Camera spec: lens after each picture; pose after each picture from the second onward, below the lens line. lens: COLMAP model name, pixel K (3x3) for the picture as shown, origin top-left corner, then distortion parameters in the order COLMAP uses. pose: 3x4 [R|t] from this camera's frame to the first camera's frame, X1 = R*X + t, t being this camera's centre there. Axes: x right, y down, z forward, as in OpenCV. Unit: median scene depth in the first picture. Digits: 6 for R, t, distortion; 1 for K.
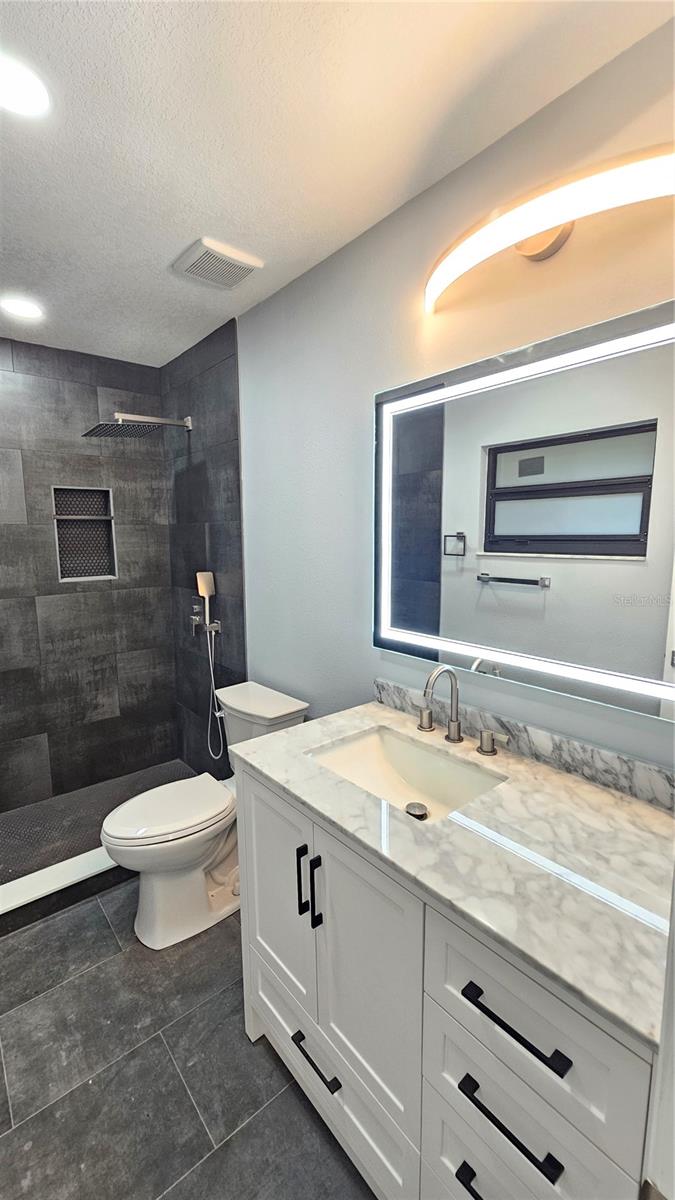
lens RADIAL K [[489.2, 0, 336.4], [0, 489.2, 600.0], [0, 0, 1]] dist [-0.000994, -0.000084]
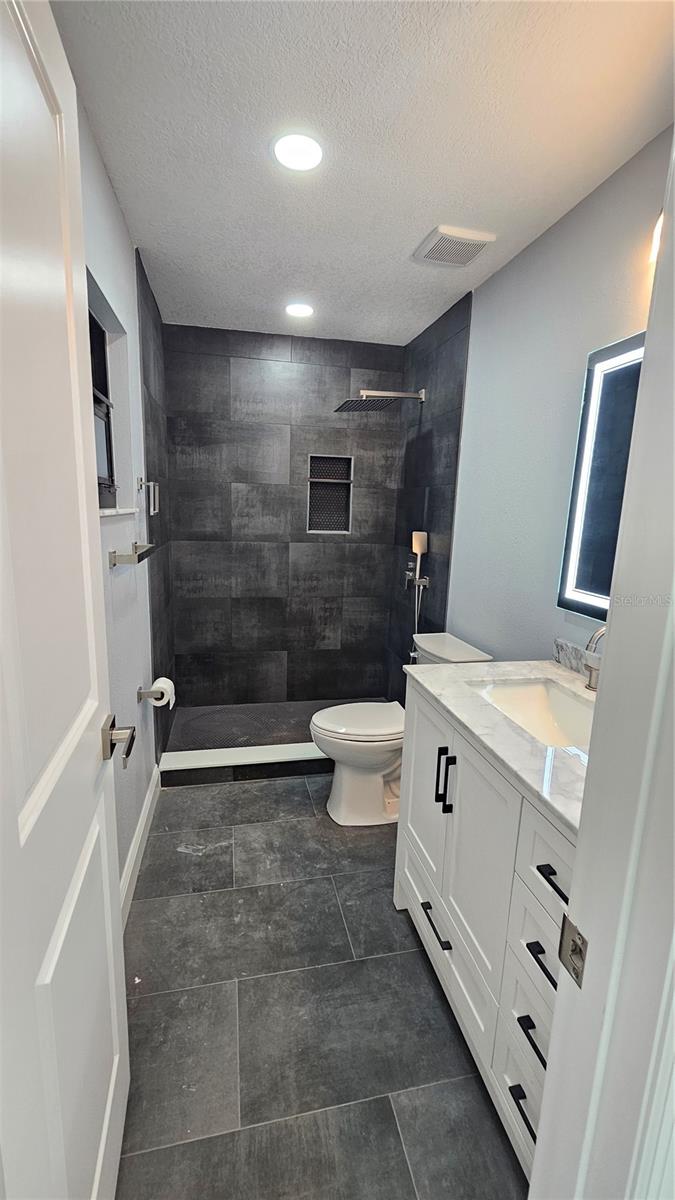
lens RADIAL K [[489.2, 0, 337.3], [0, 489.2, 598.9], [0, 0, 1]] dist [-0.000994, -0.000084]
pose [[0.886069, 0.124483, -0.446527, 0.116605], [-0.103099, 0.992063, 0.071984, 0.049870], [0.451943, -0.017746, 0.891870, -0.114427]]
